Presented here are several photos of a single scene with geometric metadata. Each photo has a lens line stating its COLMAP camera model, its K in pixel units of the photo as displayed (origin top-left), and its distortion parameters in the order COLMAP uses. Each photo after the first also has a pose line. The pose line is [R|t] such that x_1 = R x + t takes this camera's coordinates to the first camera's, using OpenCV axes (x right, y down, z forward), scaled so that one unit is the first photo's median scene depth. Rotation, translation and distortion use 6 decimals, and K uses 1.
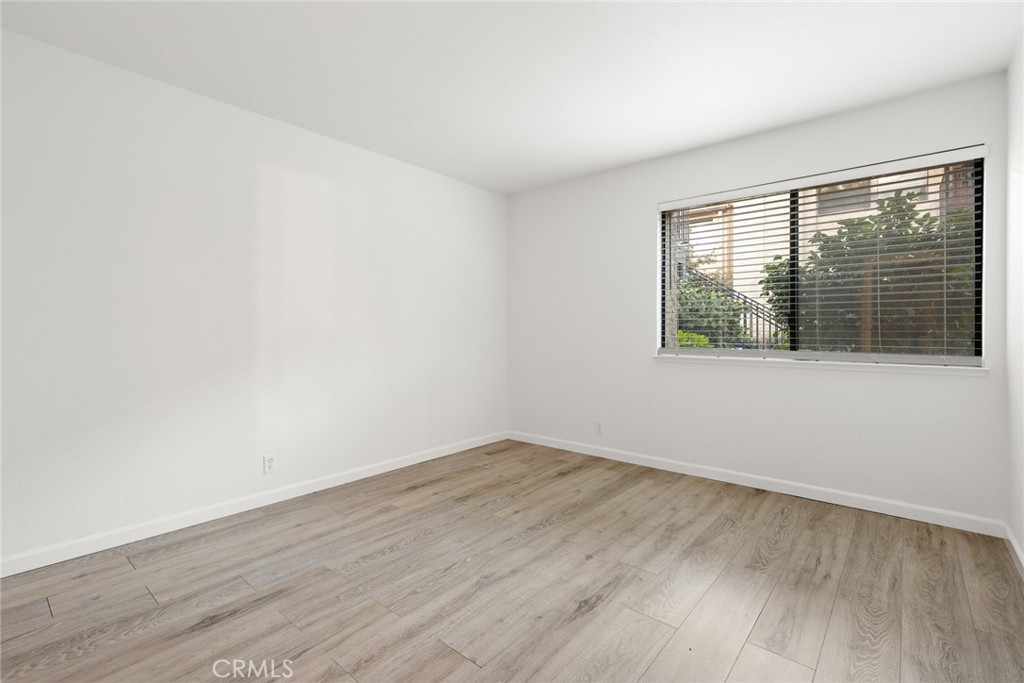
lens RADIAL K [[467.3, 0, 512.1], [0, 467.3, 335.8], [0, 0, 1]] dist [0.005021, -0.001340]
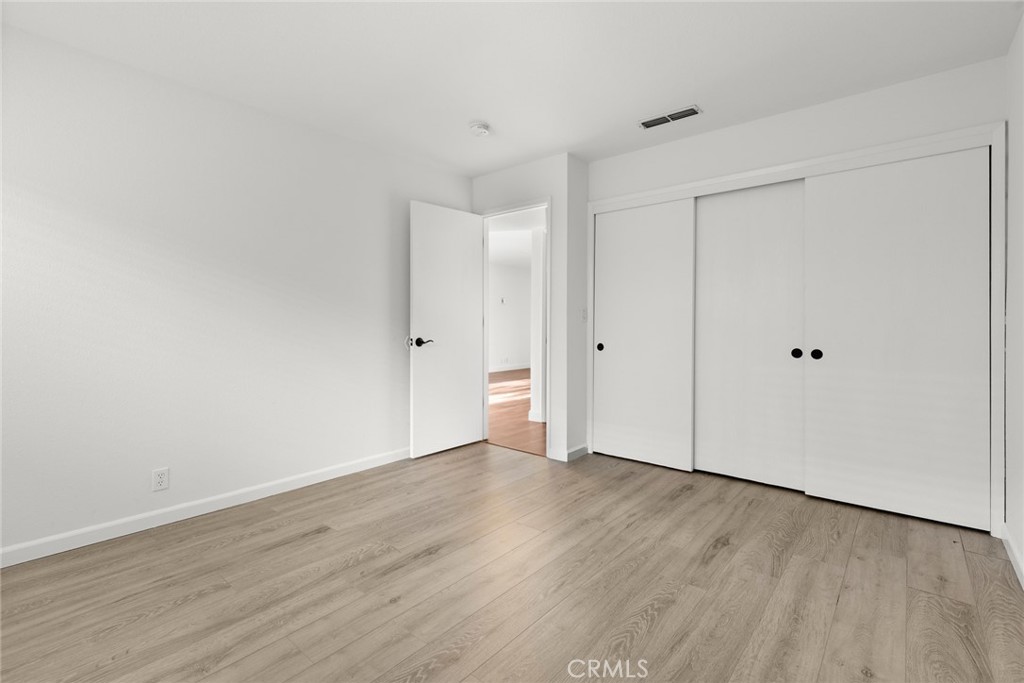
lens RADIAL K [[467.3, 0, 511.7], [0, 467.3, 335.1], [0, 0, 1]] dist [0.005021, -0.001340]
pose [[-0.999996, 0.002832, -0.000640, -0.041635], [0.002805, 0.999242, 0.038829, -0.021571], [0.000749, 0.038827, -0.999246, 1.842758]]
